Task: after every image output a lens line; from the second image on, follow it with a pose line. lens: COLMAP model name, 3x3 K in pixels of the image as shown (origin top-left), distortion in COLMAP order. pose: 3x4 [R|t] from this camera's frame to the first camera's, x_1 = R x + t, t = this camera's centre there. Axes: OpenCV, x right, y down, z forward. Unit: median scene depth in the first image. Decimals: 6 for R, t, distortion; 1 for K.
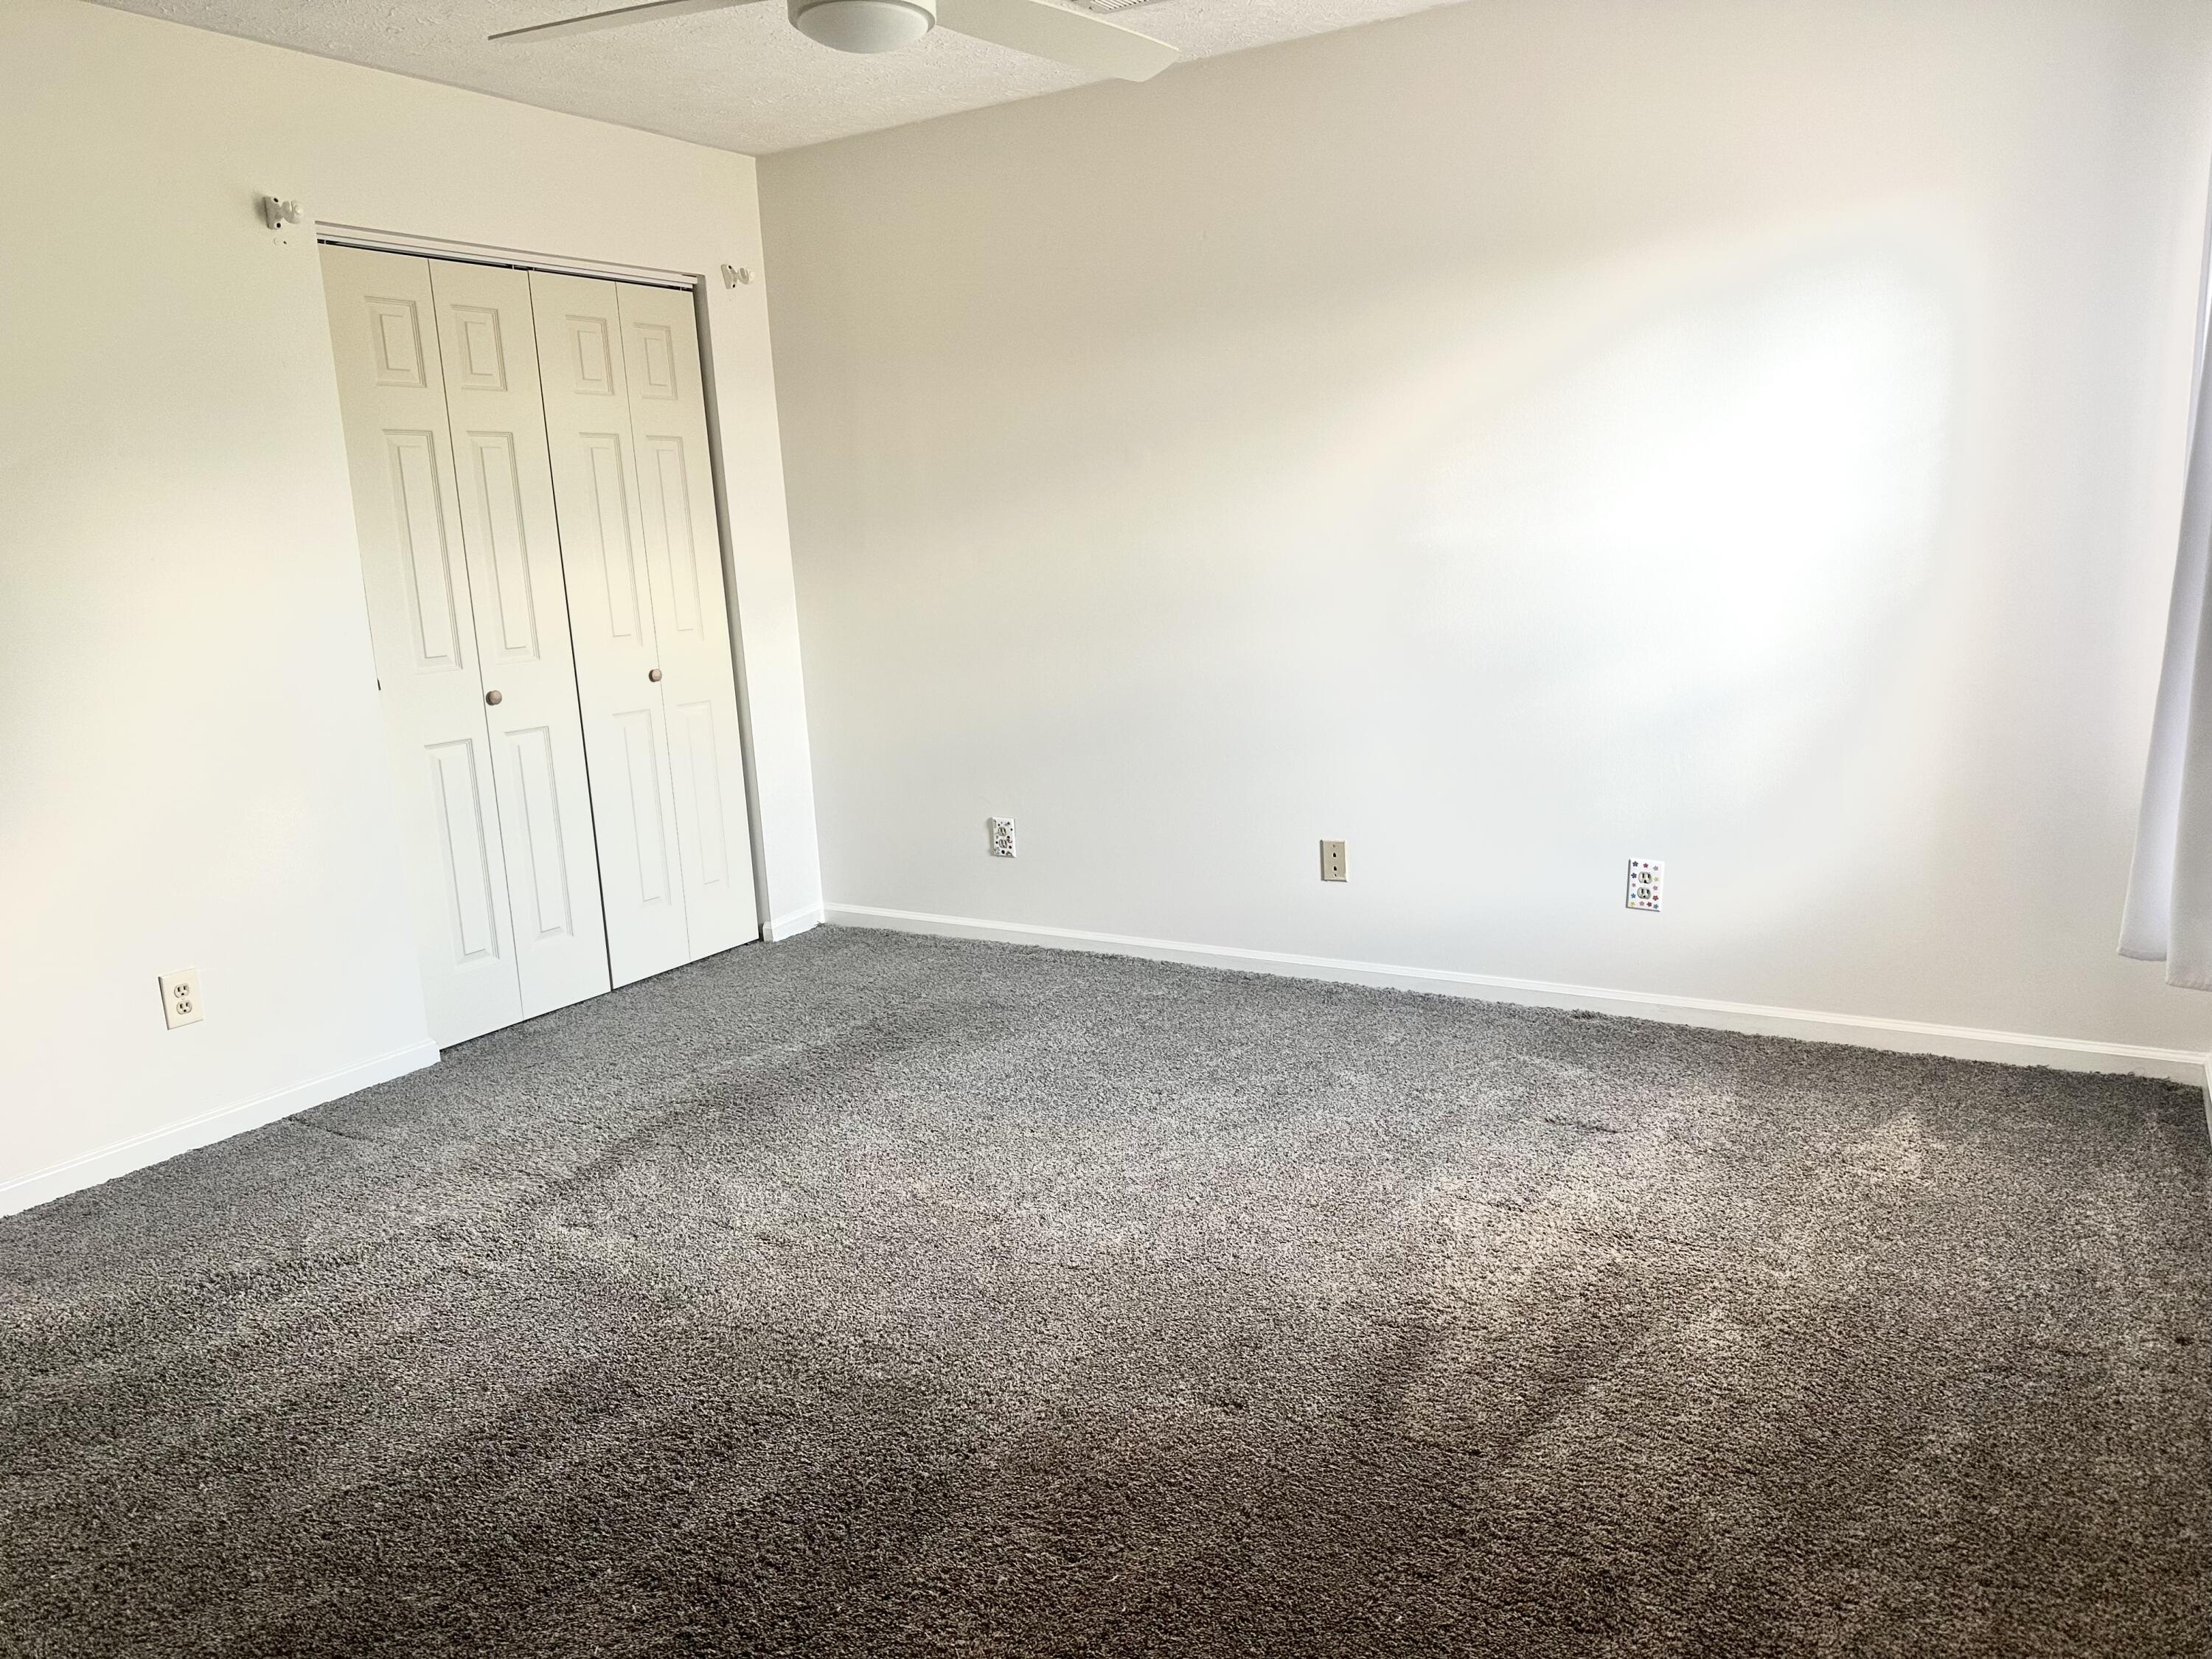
lens RADIAL K [[1557.5, 0, 1106.0], [0, 1557.5, 829.5], [0, 0, 1]] dist [0.002009, 0.000250]
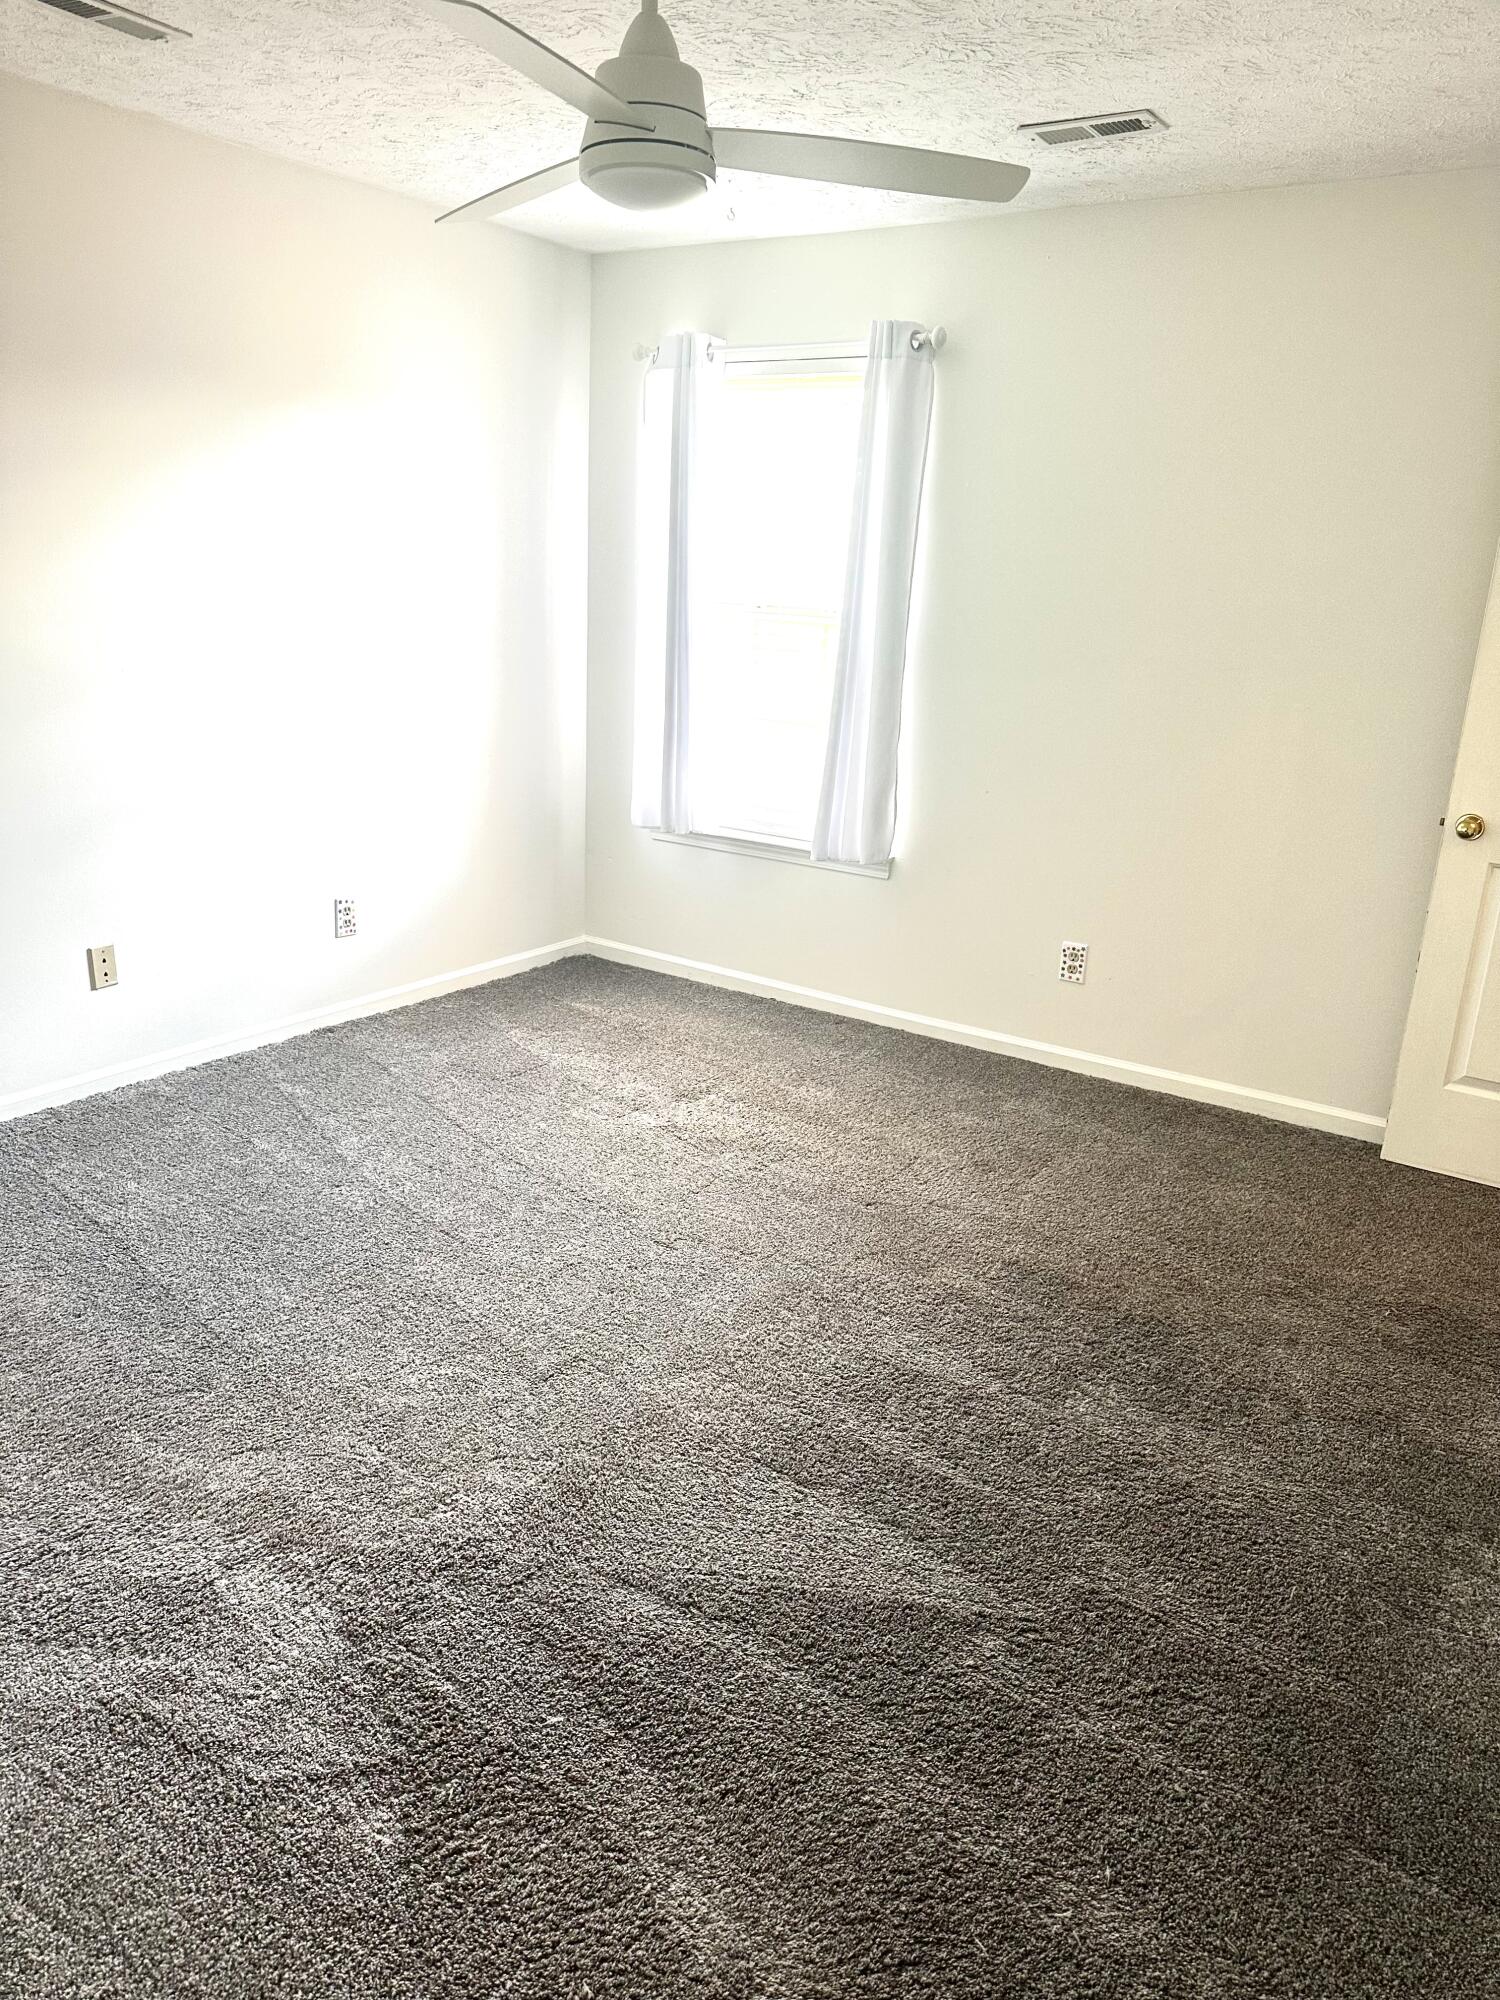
lens RADIAL K [[1408.2, 0, 750.0], [0, 1408.2, 1000.0], [0, 0, 1]] dist [0.002009, 0.000250]
pose [[0.028260, -0.236093, 0.971319, -0.792316], [0.140968, 0.962938, 0.229955, -0.118866], [-0.989611, 0.130426, 0.060494, 0.609782]]
